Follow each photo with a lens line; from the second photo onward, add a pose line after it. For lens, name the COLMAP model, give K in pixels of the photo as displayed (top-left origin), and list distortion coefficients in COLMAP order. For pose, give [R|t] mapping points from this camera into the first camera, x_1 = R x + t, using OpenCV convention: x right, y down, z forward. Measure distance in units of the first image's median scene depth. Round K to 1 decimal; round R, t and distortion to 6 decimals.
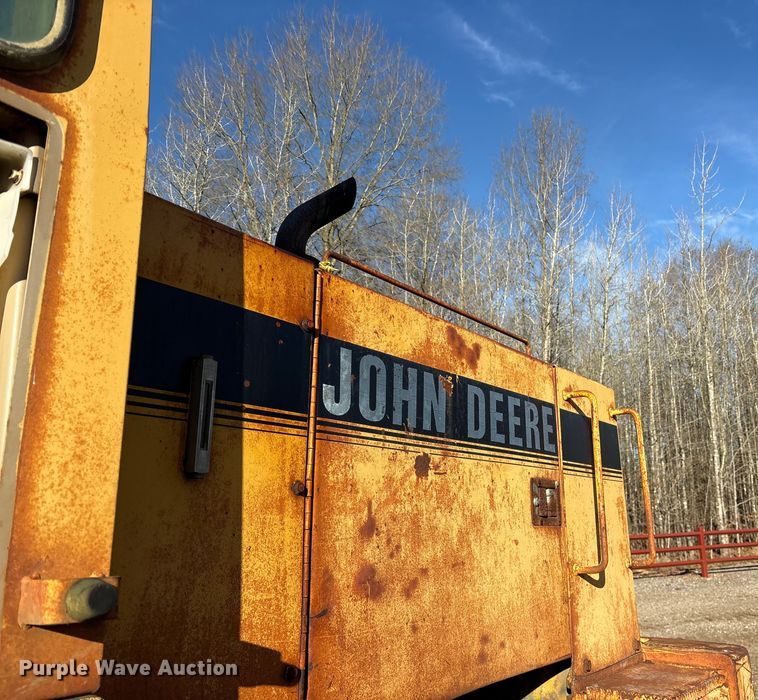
lens RADIAL K [[621.0, 0, 379.0], [0, 621.0, 350.0], [0, 0, 1]] dist [0.004072, -0.002300]
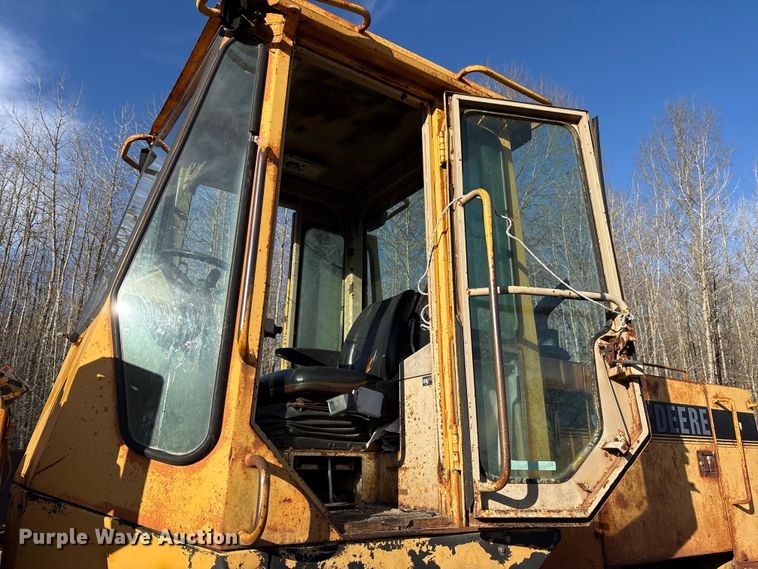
lens RADIAL K [[490.1, 0, 379.0], [0, 490.1, 284.5], [0, 0, 1]] dist [0.054903, -0.054802]
pose [[0.946810, -0.093558, -0.307891, -0.153327], [0.070699, 0.993903, -0.084605, -0.231083], [0.313929, 0.058337, 0.947652, -0.744613]]
